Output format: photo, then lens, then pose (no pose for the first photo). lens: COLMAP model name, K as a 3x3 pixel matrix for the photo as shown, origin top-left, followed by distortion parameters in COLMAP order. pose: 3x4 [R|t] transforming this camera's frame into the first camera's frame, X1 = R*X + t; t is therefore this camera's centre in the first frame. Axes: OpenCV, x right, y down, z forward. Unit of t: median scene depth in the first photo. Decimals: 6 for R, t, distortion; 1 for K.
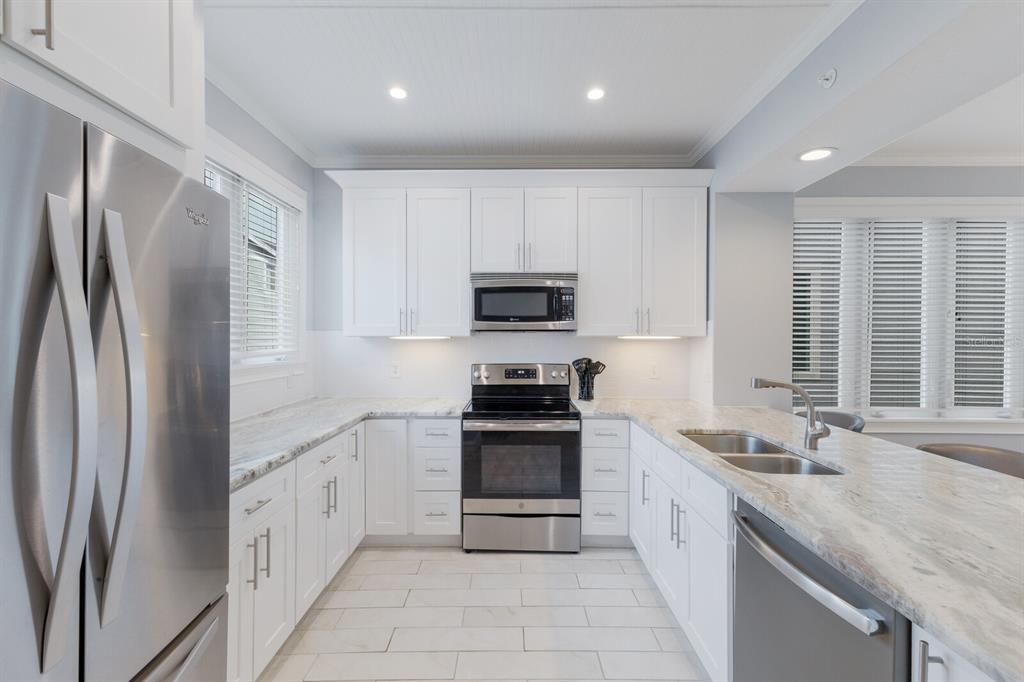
lens RADIAL K [[436.6, 0, 509.3], [0, 436.6, 337.8], [0, 0, 1]] dist [0.003695, 0.000615]
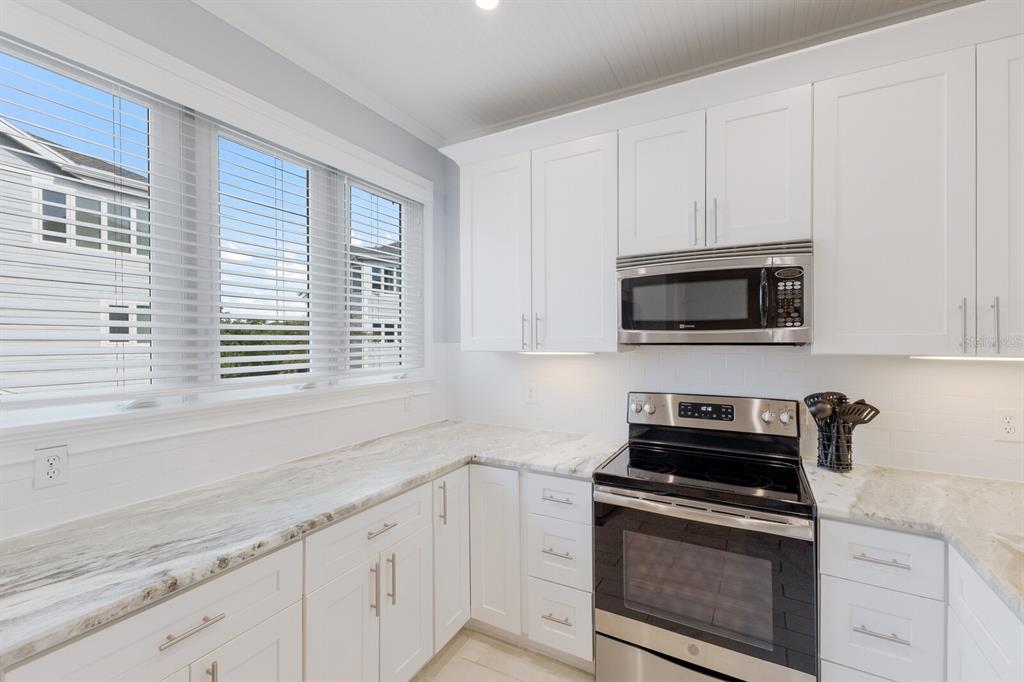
lens RADIAL K [[436.6, 0, 509.3], [0, 436.6, 337.8], [0, 0, 1]] dist [0.003695, 0.000615]
pose [[0.880672, -0.006347, -0.473685, 0.082773], [0.005629, 0.999980, -0.002932, -0.025386], [0.473694, -0.000084, 0.880689, 0.342663]]
